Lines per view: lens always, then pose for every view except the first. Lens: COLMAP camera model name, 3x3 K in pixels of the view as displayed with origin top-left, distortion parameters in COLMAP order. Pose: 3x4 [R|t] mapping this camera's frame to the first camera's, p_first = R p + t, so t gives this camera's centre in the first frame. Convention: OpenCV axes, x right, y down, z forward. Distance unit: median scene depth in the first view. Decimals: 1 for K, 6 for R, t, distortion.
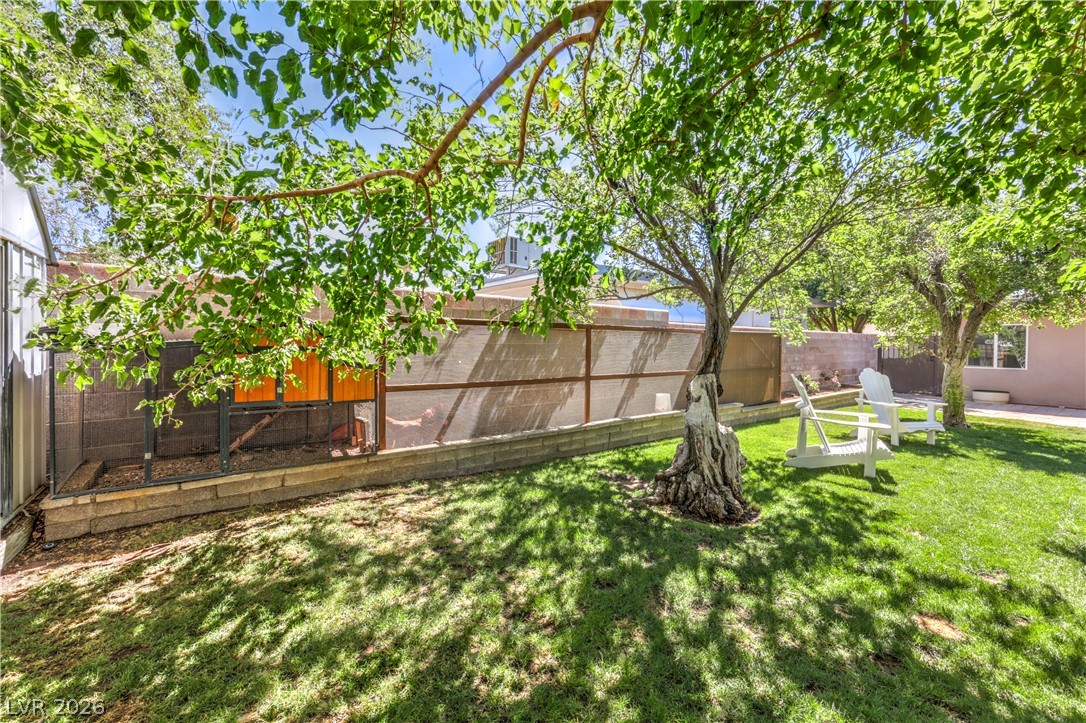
lens RADIAL K [[448.9, 0, 541.5], [0, 448.9, 360.1], [0, 0, 1]] dist [0.002468, -0.000462]
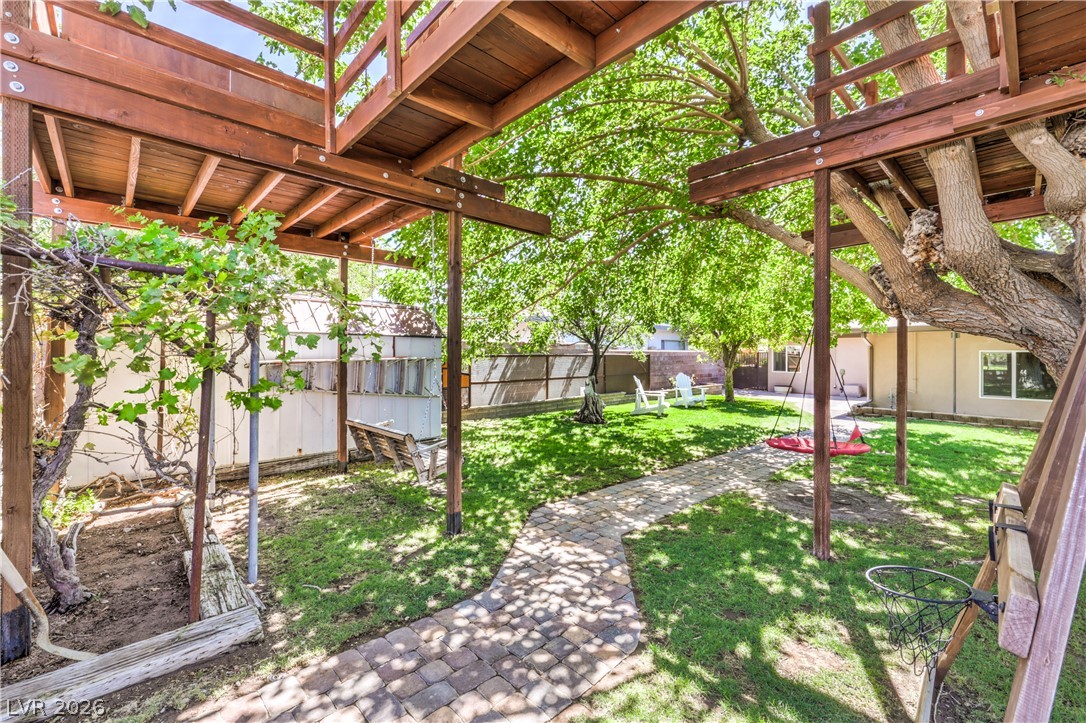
lens RADIAL K [[448.9, 0, 543.2], [0, 448.9, 363.7], [0, 0, 1]] dist [0.002468, -0.000462]
pose [[0.993351, -0.012330, 0.114465, -0.202019], [0.014218, 0.999776, -0.015691, -0.001970], [-0.114246, 0.017214, 0.993303, -1.419929]]
